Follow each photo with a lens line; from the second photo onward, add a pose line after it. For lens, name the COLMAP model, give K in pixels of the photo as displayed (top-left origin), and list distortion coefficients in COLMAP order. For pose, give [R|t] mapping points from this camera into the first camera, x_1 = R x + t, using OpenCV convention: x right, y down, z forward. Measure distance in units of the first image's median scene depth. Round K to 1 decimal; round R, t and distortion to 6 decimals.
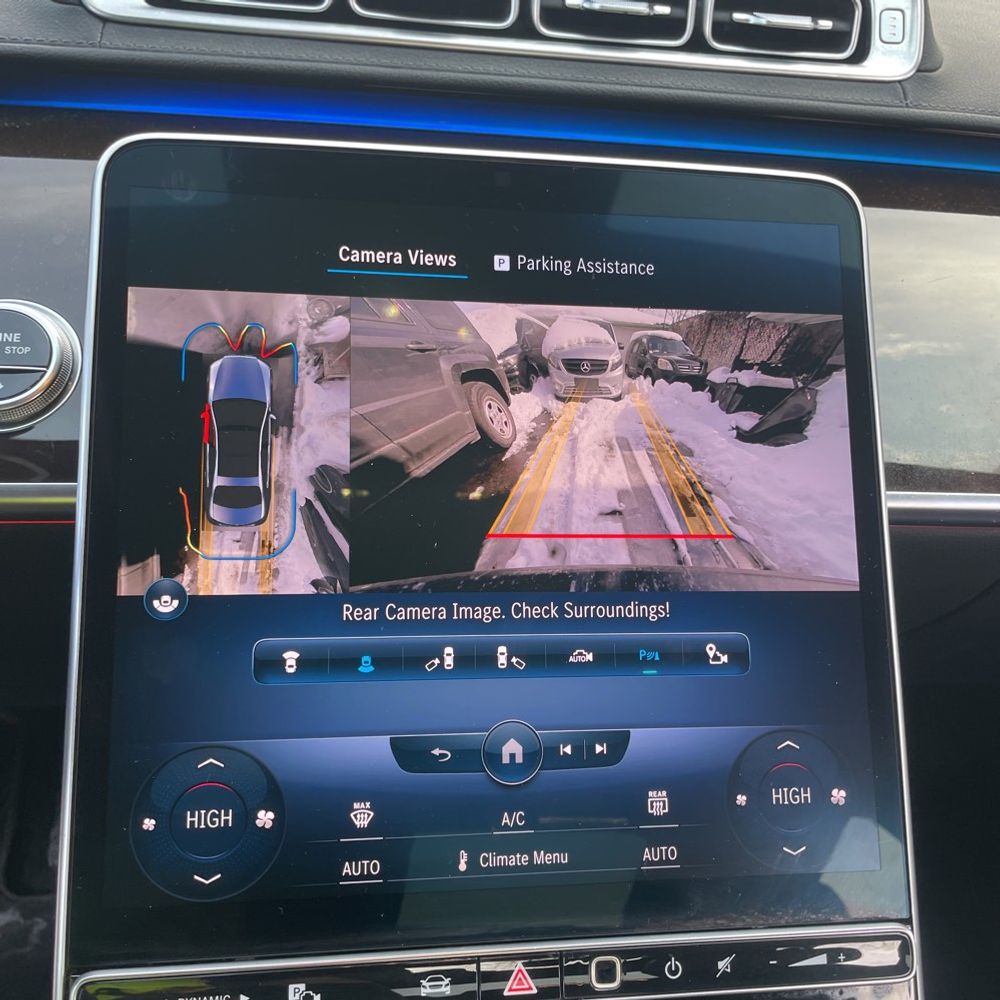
lens RADIAL K [[1064.5, 0, 499.4], [0, 1064.5, 525.5], [0, 0, 1]] dist [0.047735, -0.018924]
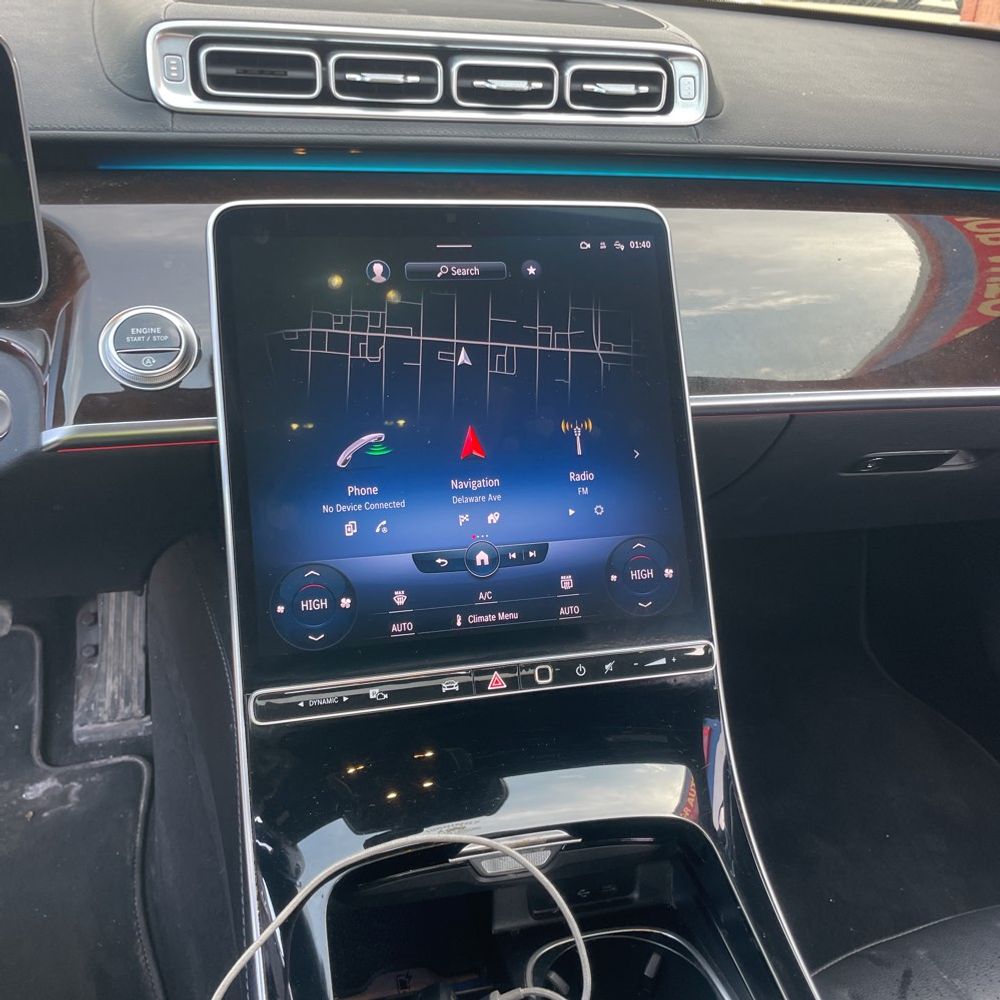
lens RADIAL K [[1040.0, 0, 485.8], [0, 1040.0, 498.5], [0, 0, 1]] dist [0.095943, -0.116070]
pose [[0.993607, -0.065207, 0.092155, -0.129662], [0.061498, 0.997201, 0.042530, 0.043333], [-0.094670, -0.036591, 0.994836, -0.667081]]
